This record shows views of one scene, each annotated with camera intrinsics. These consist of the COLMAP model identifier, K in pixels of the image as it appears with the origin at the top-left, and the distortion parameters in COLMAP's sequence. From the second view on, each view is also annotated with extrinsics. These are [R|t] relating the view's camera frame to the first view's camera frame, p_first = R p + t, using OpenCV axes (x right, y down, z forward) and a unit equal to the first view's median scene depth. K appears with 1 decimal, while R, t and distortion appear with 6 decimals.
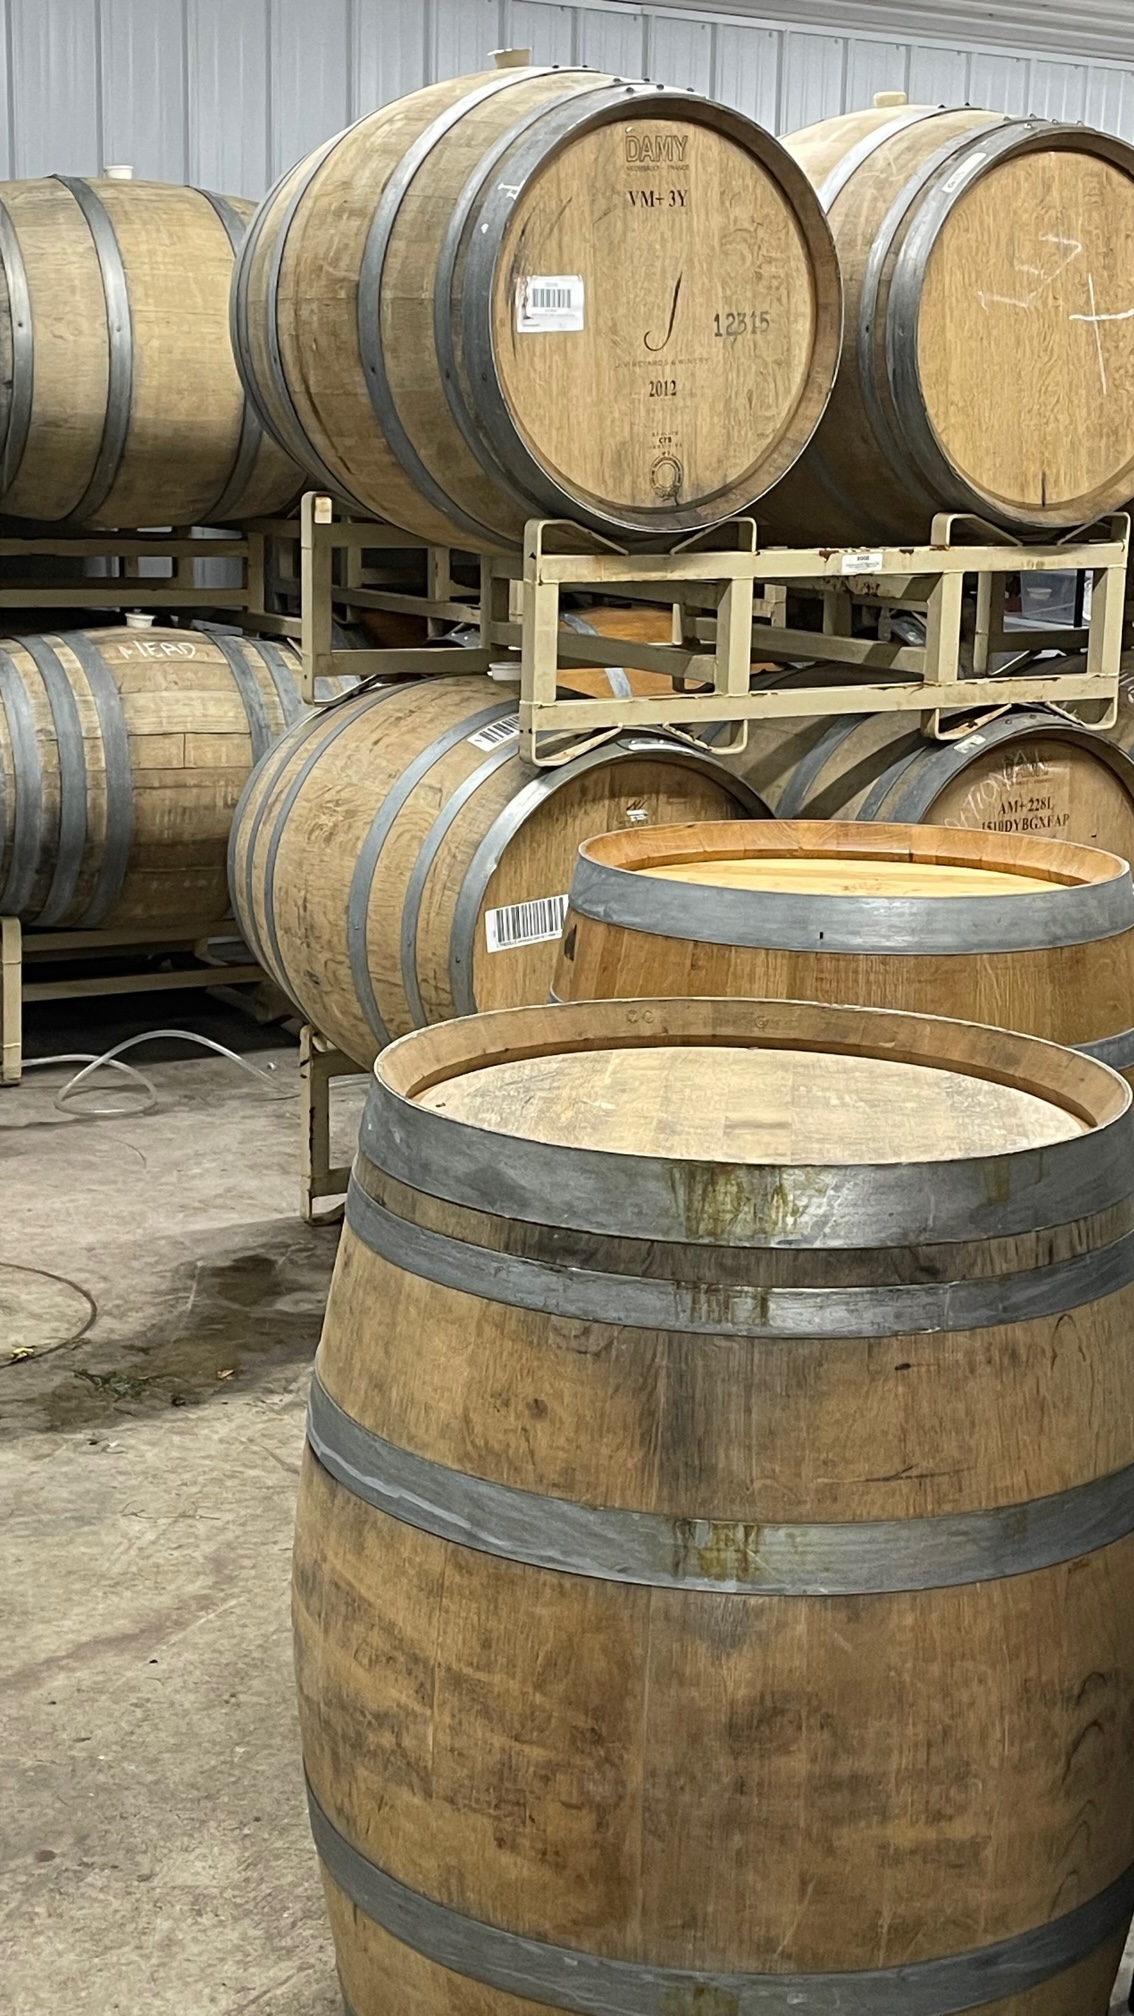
lens RADIAL K [[2775.7, 0, 566.2], [0, 2775.7, 1010.5], [0, 0, 1]] dist [0.037827, 0.000000]
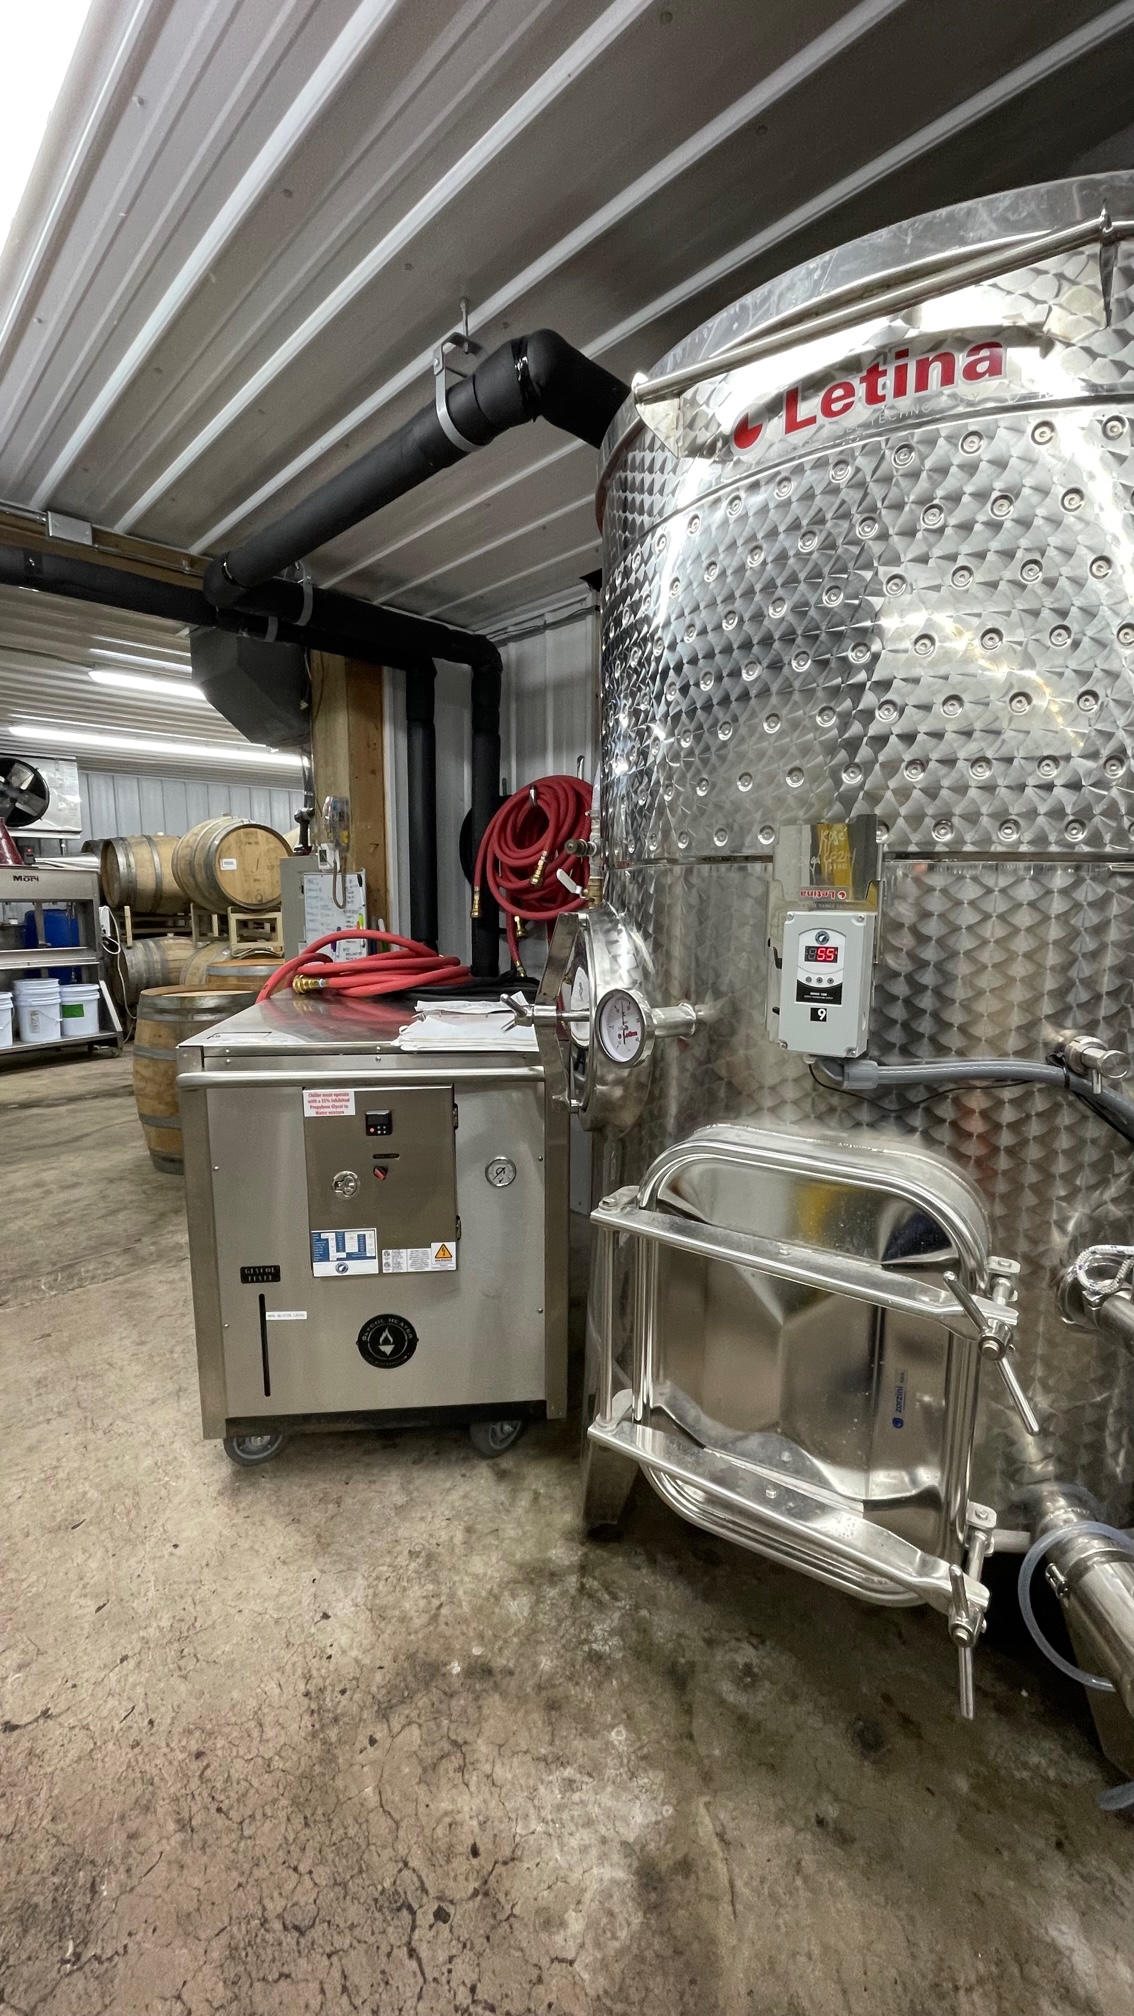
lens RADIAL K [[797.2, 0, 570.1], [0, 797.2, 1005.2], [0, 0, 1]] dist [-0.002972, -0.001030]
pose [[0.971806, -0.059591, 0.228127, 0.243327], [0.072619, 0.996148, -0.049144, 0.112329], [-0.224320, 0.064325, 0.972390, -0.507367]]
